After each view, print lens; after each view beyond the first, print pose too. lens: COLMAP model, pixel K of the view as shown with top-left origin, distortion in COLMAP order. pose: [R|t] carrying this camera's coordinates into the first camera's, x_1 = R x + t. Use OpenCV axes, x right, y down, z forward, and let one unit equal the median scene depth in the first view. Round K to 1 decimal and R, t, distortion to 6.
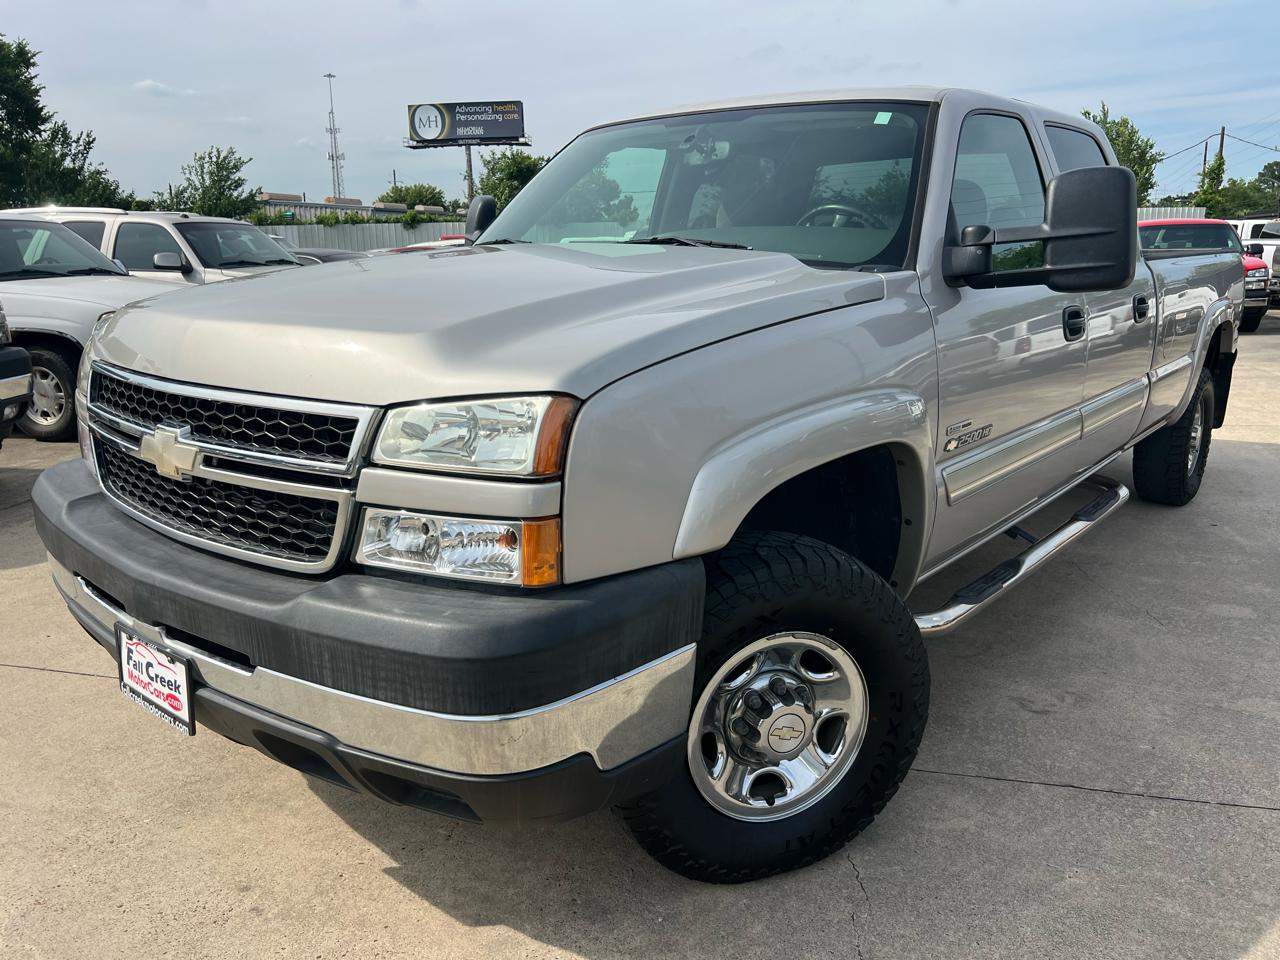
lens RADIAL K [[972.5, 0, 640.0], [0, 972.5, 480.0], [0, 0, 1]] dist [0.042636, -0.054392]
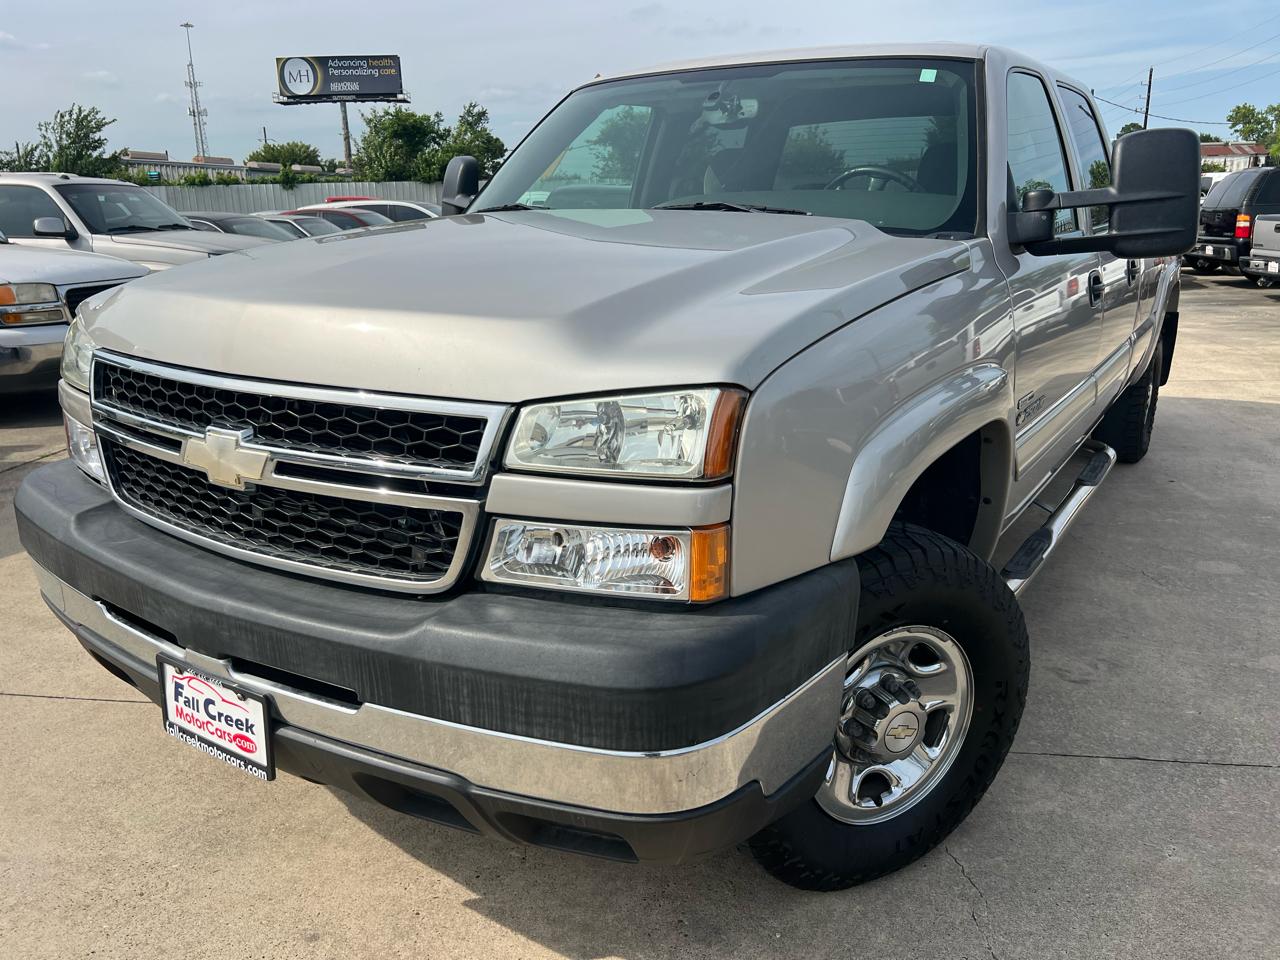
lens RADIAL K [[972.5, 0, 640.0], [0, 972.5, 480.0], [0, 0, 1]] dist [0.042636, -0.054392]
pose [[0.993485, -0.034177, 0.108721, -0.188592], [0.030108, 0.998791, 0.038850, -0.028110], [-0.109918, -0.035323, 0.993313, 0.089466]]
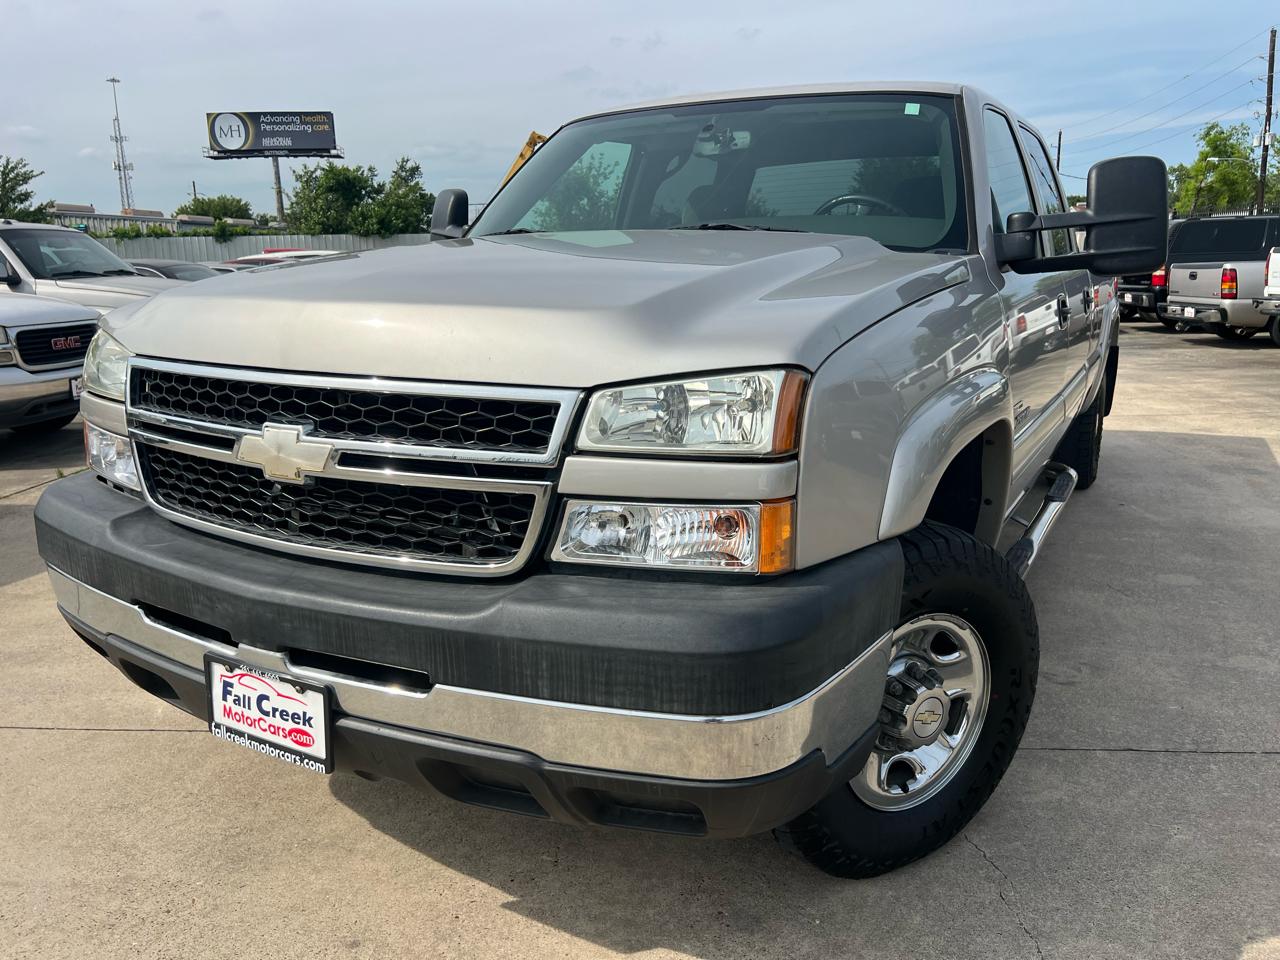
lens RADIAL K [[972.5, 0, 640.0], [0, 972.5, 480.0], [0, 0, 1]] dist [0.042636, -0.054392]
pose [[0.983715, -0.041892, 0.174785, -0.285363], [0.044594, 0.998938, -0.011561, 0.018011], [-0.174115, 0.019167, 0.984539, 0.071480]]
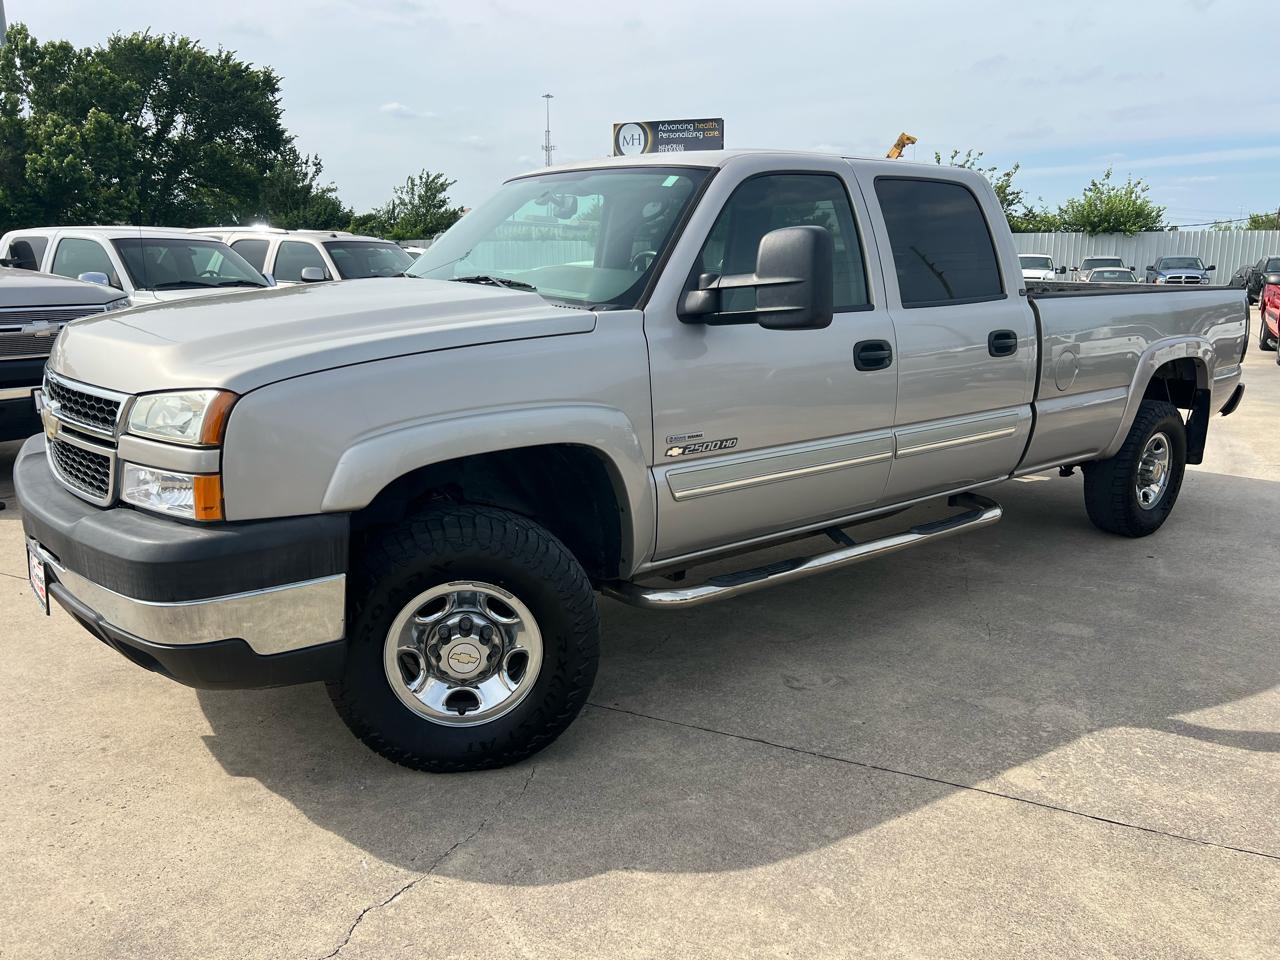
lens RADIAL K [[972.5, 0, 640.0], [0, 972.5, 480.0], [0, 0, 1]] dist [0.042636, -0.054392]
pose [[0.979575, 0.058298, -0.192442, 0.594816], [-0.060932, 0.998112, -0.007791, 0.014681], [0.191625, 0.019358, 0.981277, -0.238352]]
